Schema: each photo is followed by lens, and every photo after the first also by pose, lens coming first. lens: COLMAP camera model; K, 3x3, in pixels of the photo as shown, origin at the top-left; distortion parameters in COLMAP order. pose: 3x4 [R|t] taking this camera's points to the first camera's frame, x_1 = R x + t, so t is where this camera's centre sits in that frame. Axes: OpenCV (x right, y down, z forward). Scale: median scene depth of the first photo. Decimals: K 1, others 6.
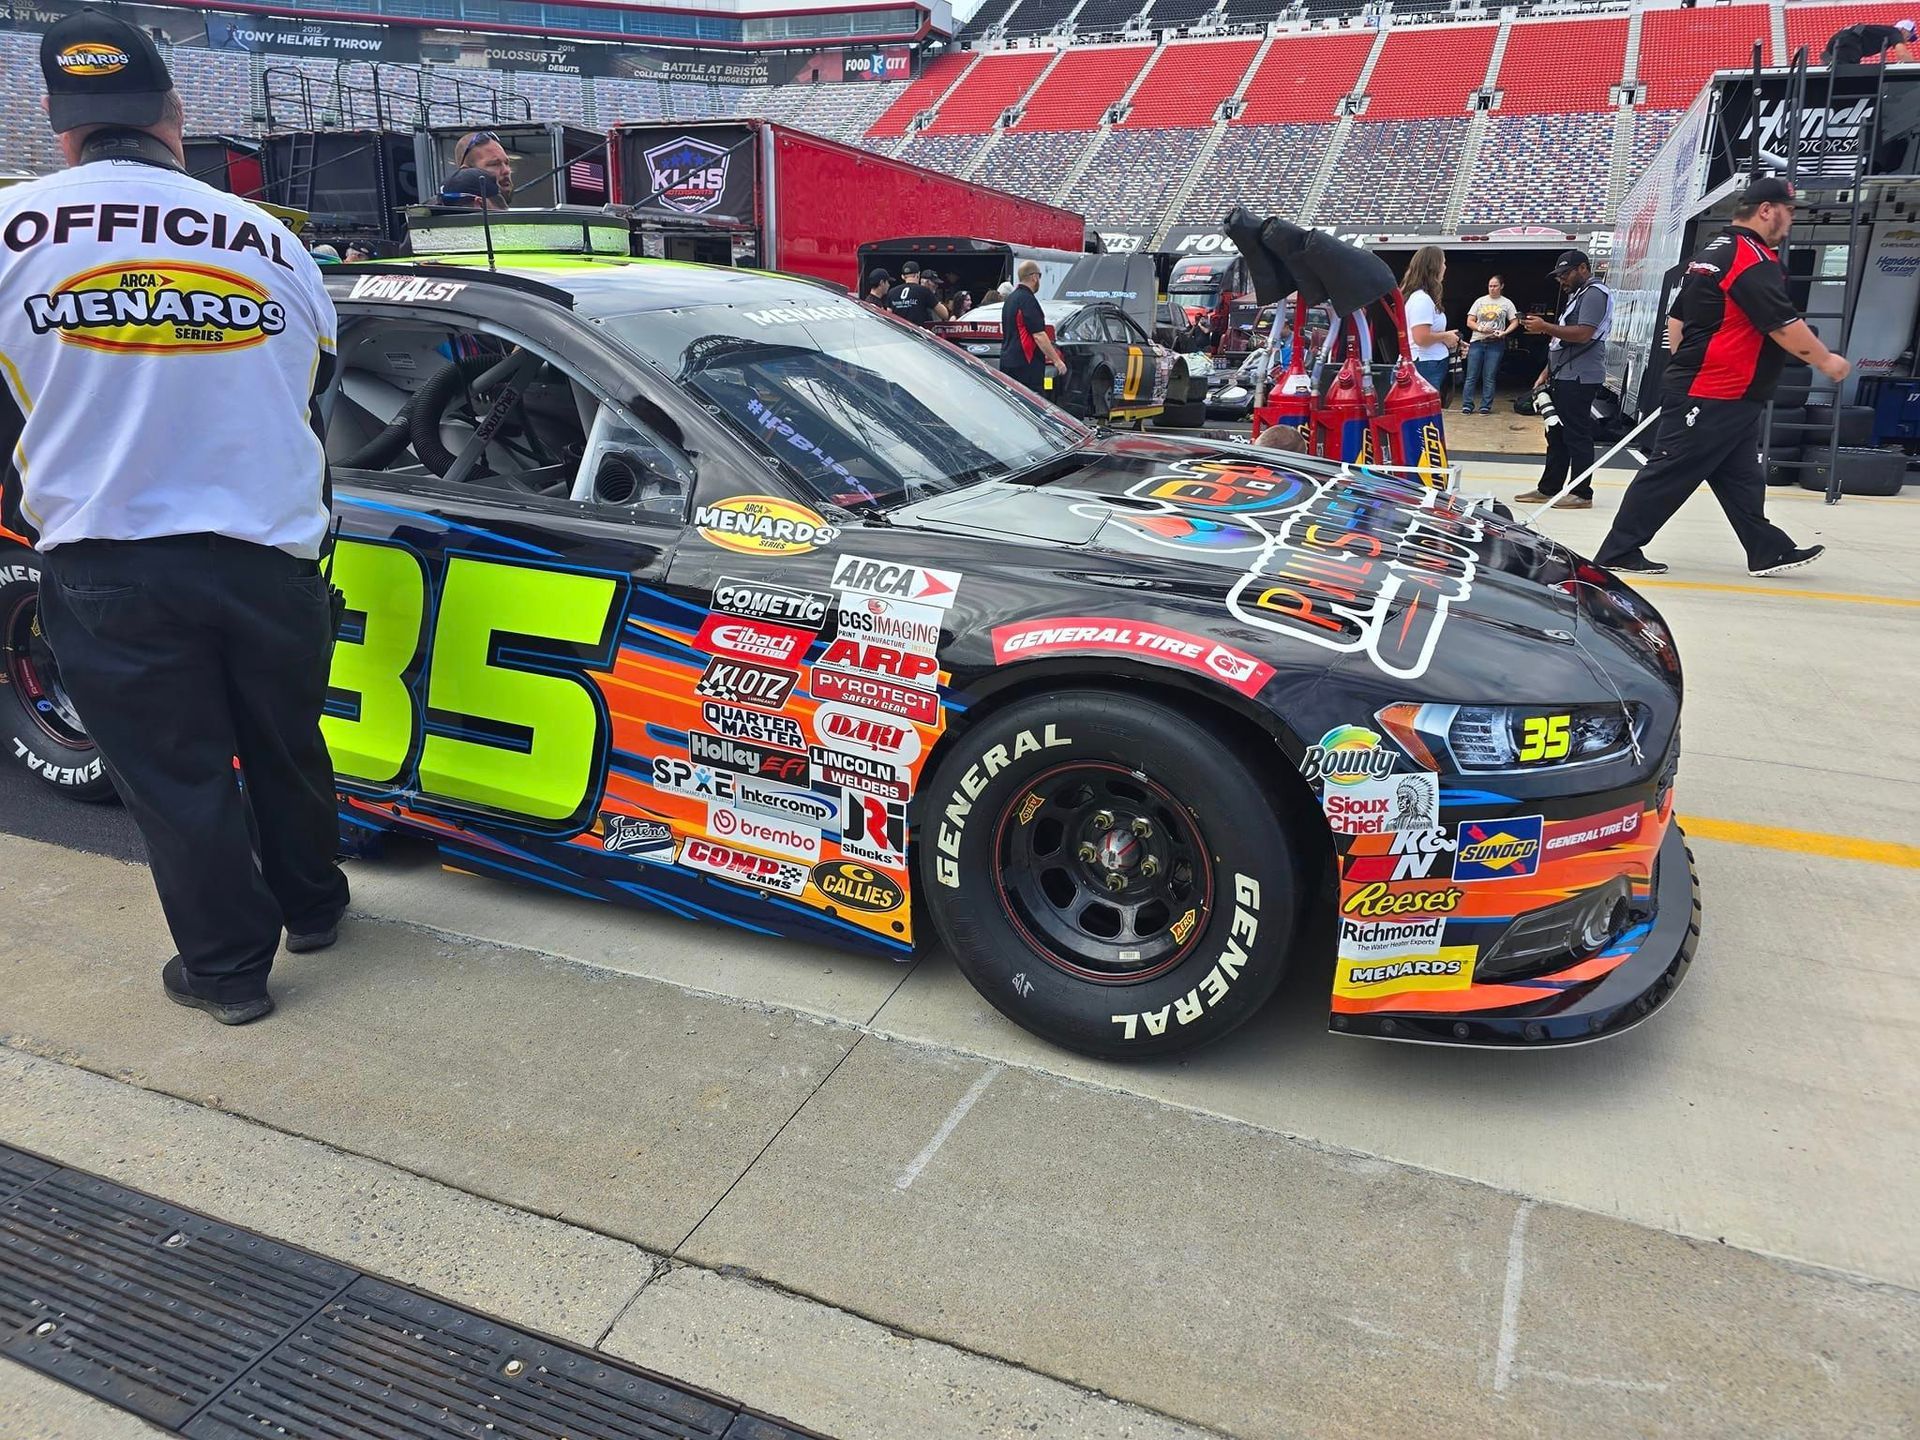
lens RADIAL K [[1193.4, 0, 997.9], [0, 1193.4, 676.8], [0, 0, 1]] dist [0.123400, 0.000025]
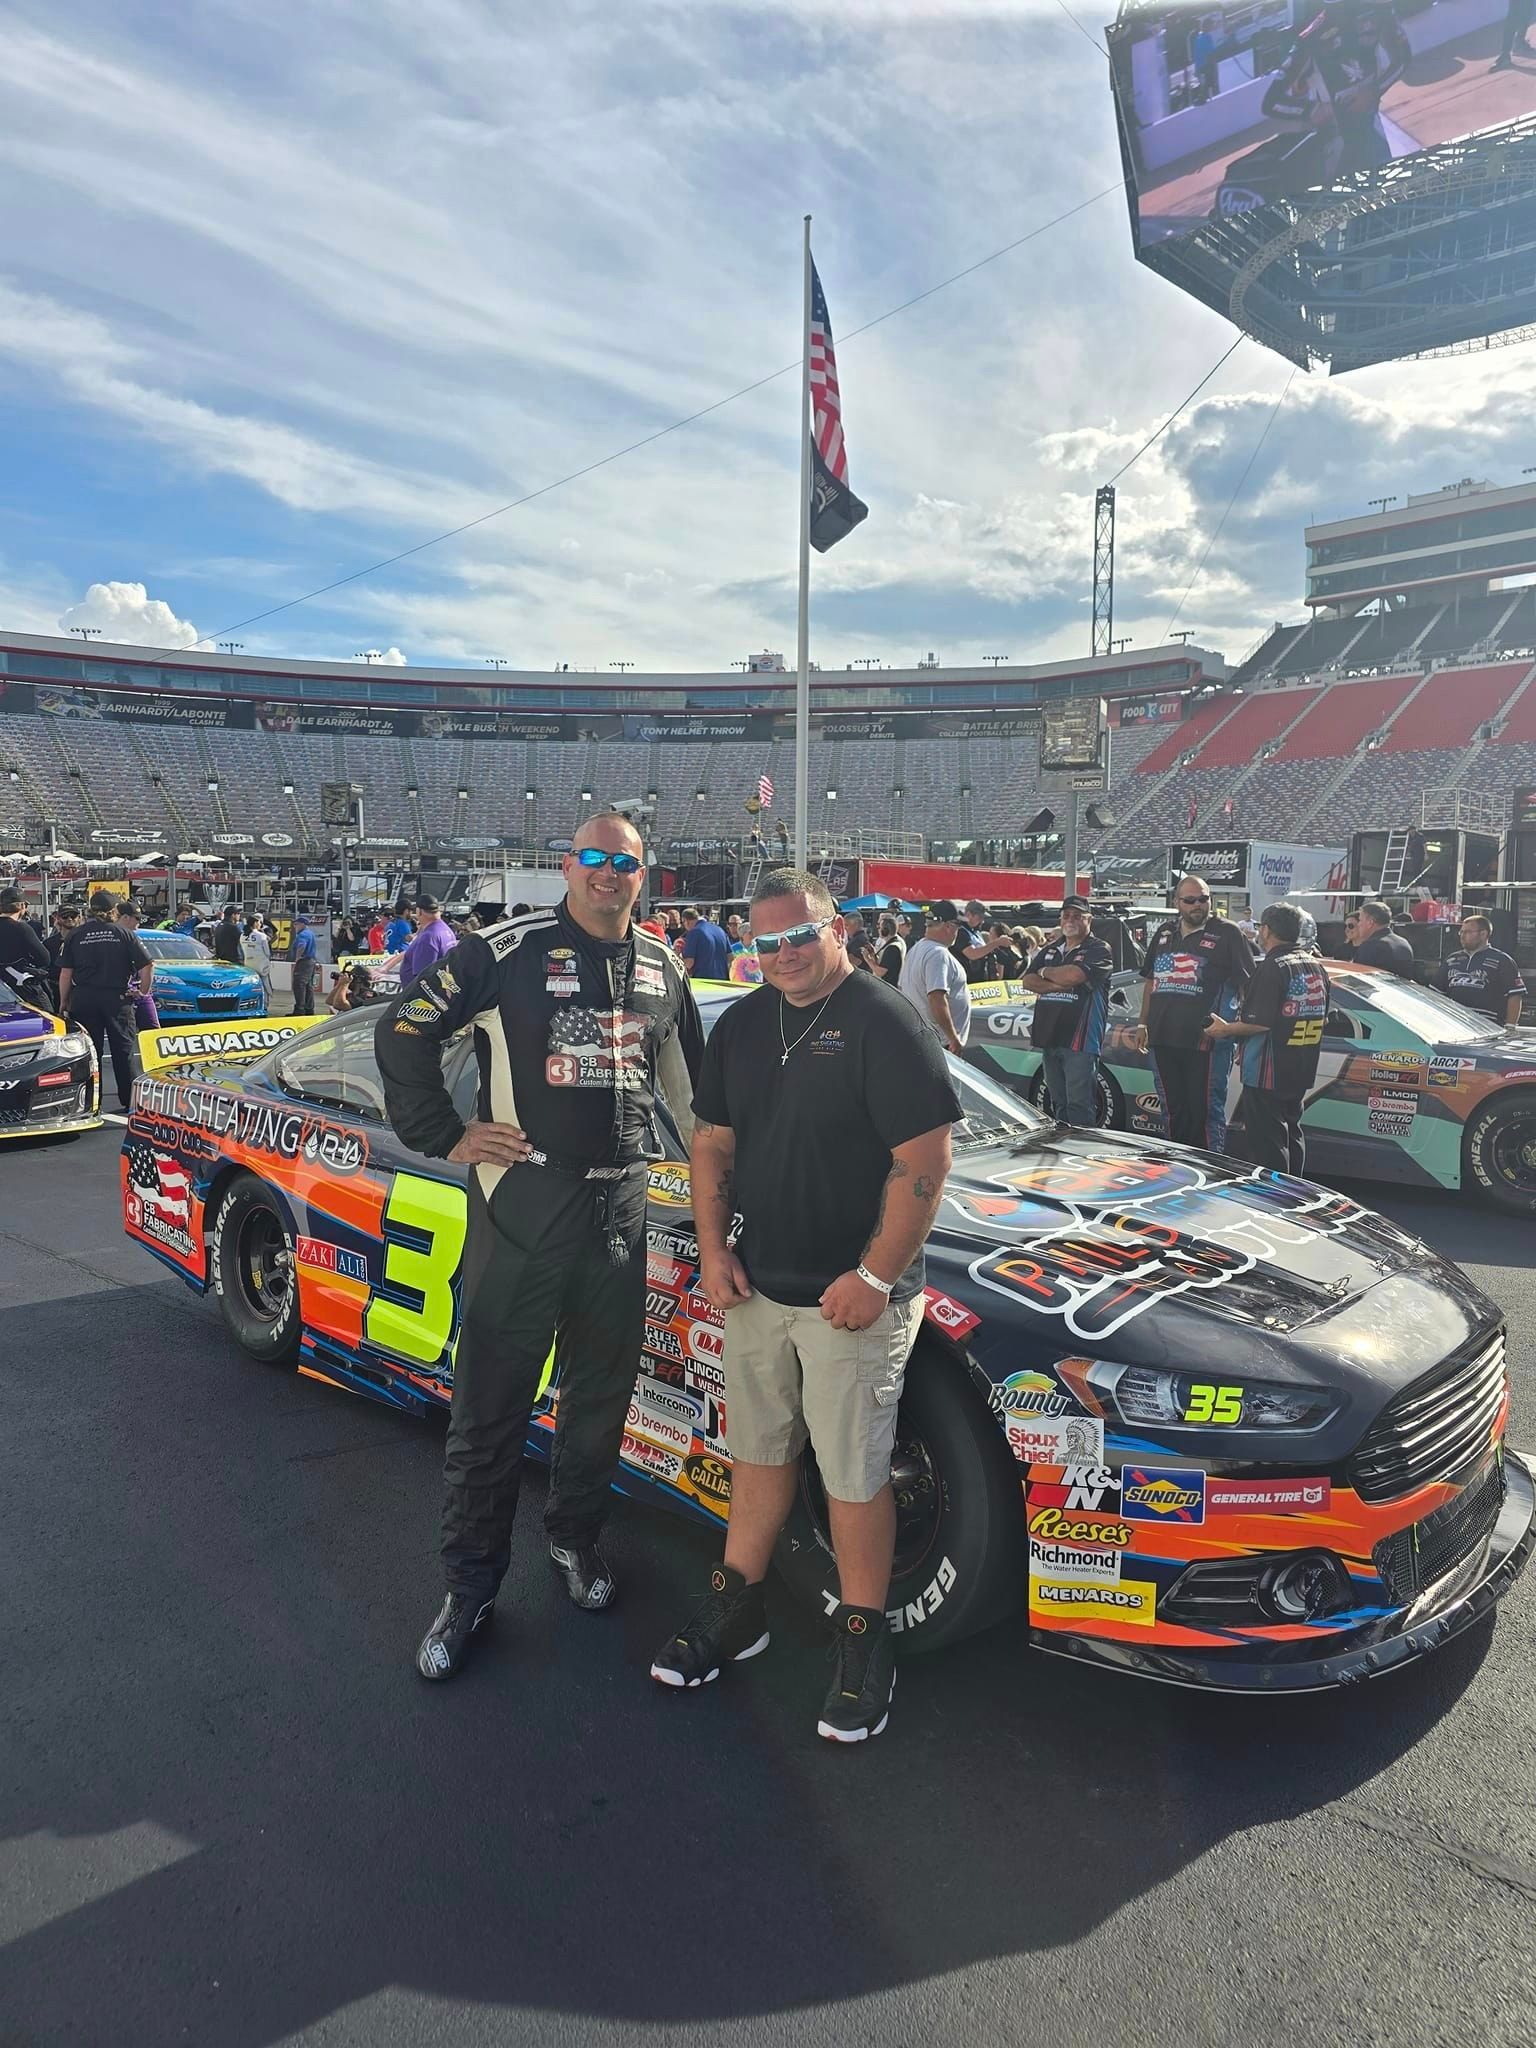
lens RADIAL K [[1390.4, 0, 764.4], [0, 1390.4, 989.9], [0, 0, 1]] dist [0.054893, -0.051618]
pose [[0.931573, 0.008576, -0.363454, 0.471259], [-0.103263, 0.964789, -0.241908, 0.032154], [0.348581, 0.262886, 0.899657, -0.435550]]
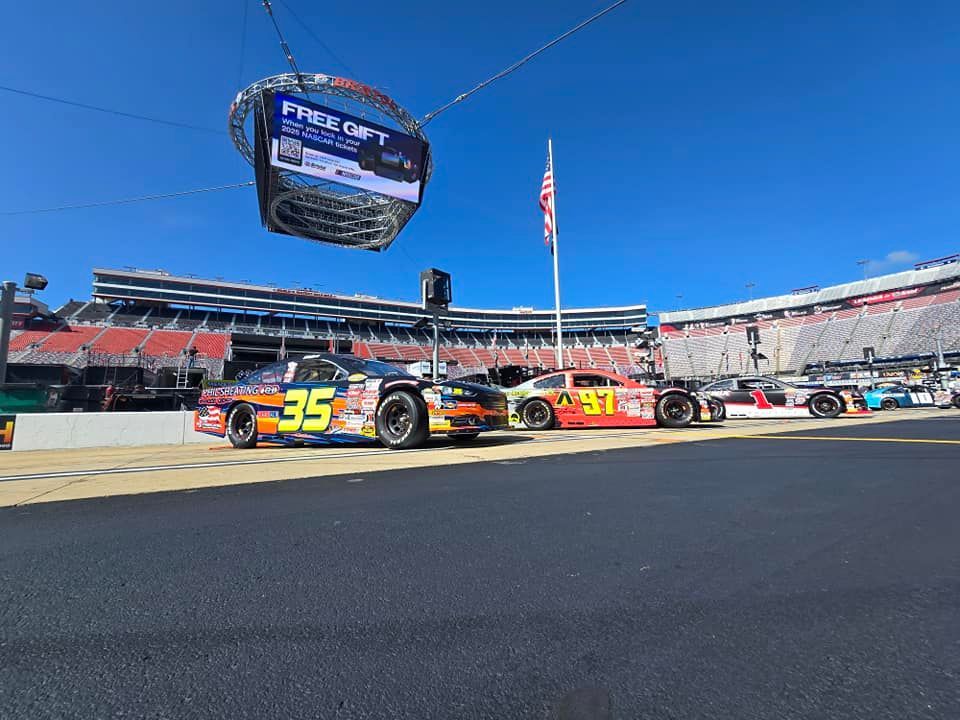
lens RADIAL K [[394.2, 0, 476.8], [0, 394.2, 362.1], [0, 0, 1]] dist [-0.003956, 0.000181]
pose [[0.997982, -0.060019, -0.020742, 0.549741], [0.045310, 0.901872, -0.429620, 0.806924], [0.044492, 0.427814, 0.902771, -1.064954]]
